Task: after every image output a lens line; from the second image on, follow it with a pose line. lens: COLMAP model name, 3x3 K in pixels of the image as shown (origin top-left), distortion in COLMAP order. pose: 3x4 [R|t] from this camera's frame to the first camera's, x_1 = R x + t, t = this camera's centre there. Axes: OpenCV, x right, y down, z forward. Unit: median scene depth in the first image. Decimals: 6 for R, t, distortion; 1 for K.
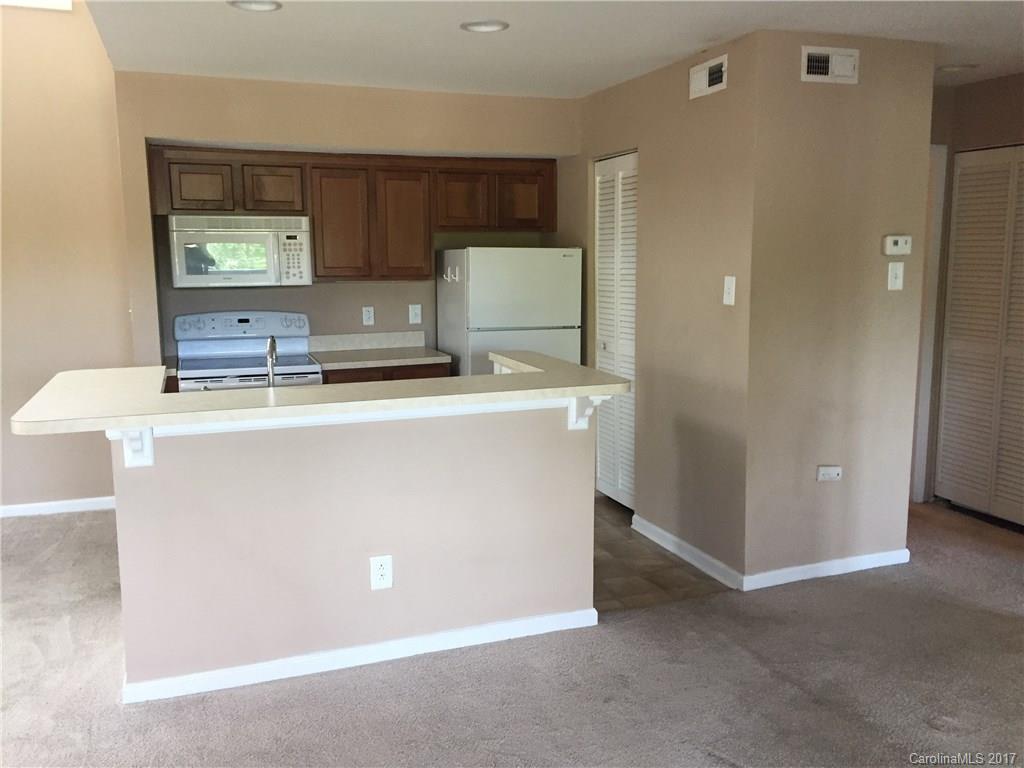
lens RADIAL K [[876.4, 0, 512.0], [0, 876.4, 384.0], [0, 0, 1]] dist [0.120210, -0.149085]
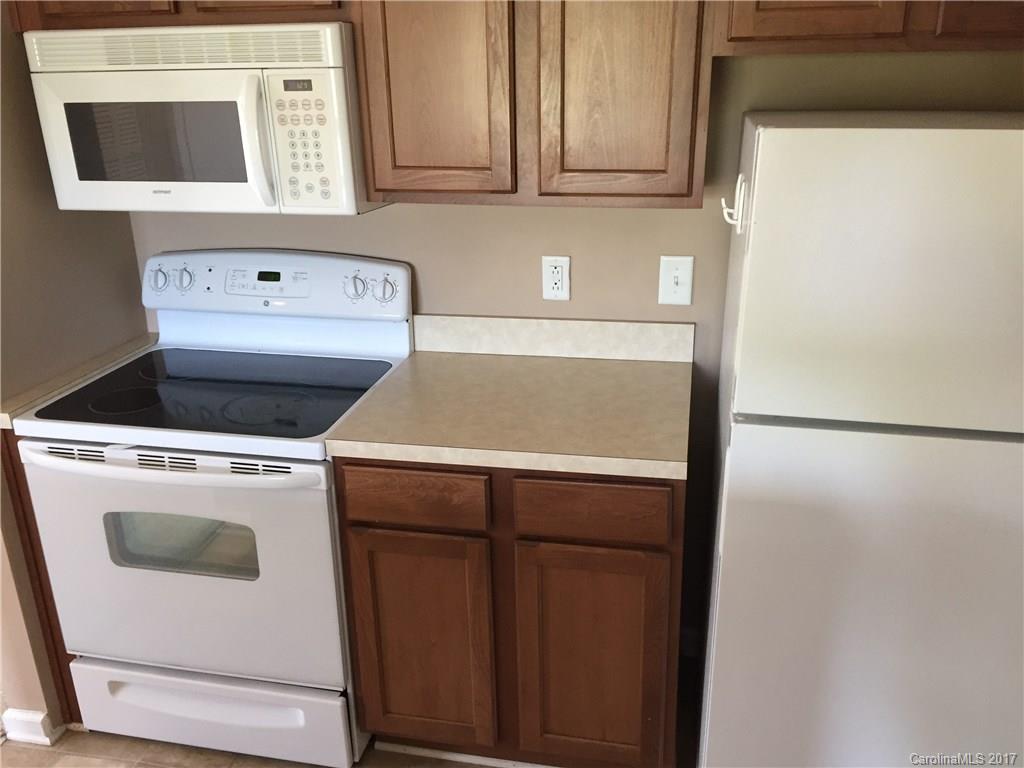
lens RADIAL K [[876.4, 0, 512.0], [0, 876.4, 384.0], [0, 0, 1]] dist [0.120210, -0.149085]
pose [[0.842406, 0.179773, -0.507970, 0.038966], [-0.067257, 0.970412, 0.231897, -0.135957], [0.534630, -0.161187, 0.829572, 0.714168]]
